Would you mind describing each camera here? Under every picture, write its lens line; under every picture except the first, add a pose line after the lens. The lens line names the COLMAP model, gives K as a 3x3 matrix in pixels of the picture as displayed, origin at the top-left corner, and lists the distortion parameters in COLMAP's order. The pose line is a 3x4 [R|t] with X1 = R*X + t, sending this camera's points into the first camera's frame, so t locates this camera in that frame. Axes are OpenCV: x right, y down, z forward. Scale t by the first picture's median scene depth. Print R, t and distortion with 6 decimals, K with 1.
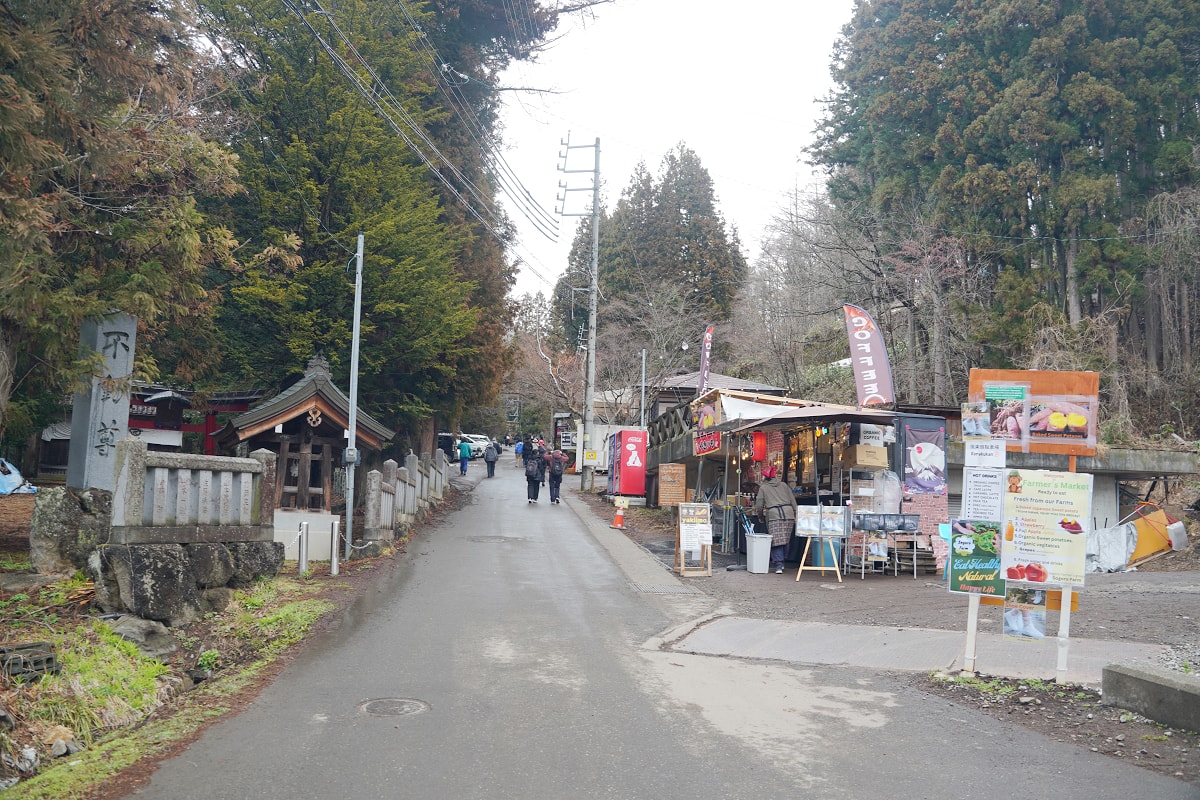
lens RADIAL K [[1353.3, 0, 600.0], [0, 1353.3, 400.0], [0, 0, 1]] dist [-0.091512, 0.000907]
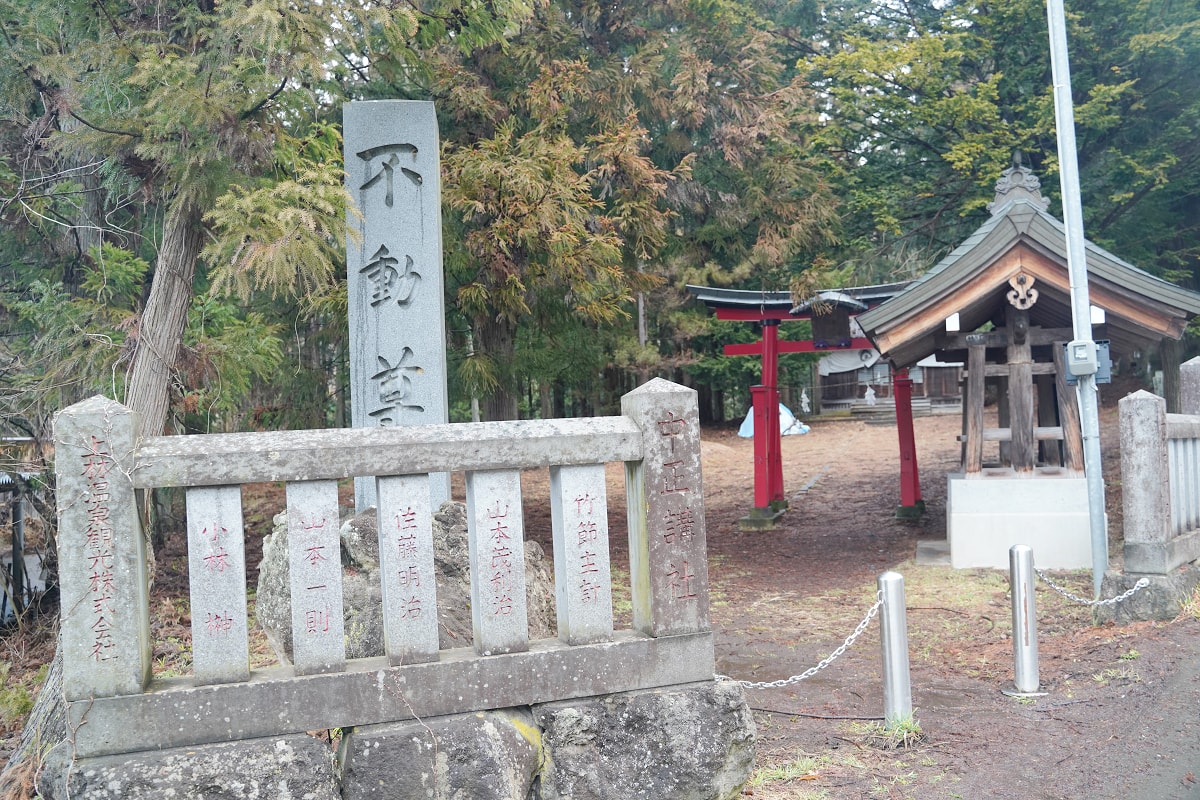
lens RADIAL K [[962.1, 0, 600.0], [0, 962.1, 400.0], [0, 0, 1]] dist [-0.076601, 0.000498]
pose [[0.709997, -0.083348, -0.699255, -0.081675], [0.130743, 0.991309, 0.014592, 0.027877], [0.691961, -0.101782, 0.714723, 0.644792]]
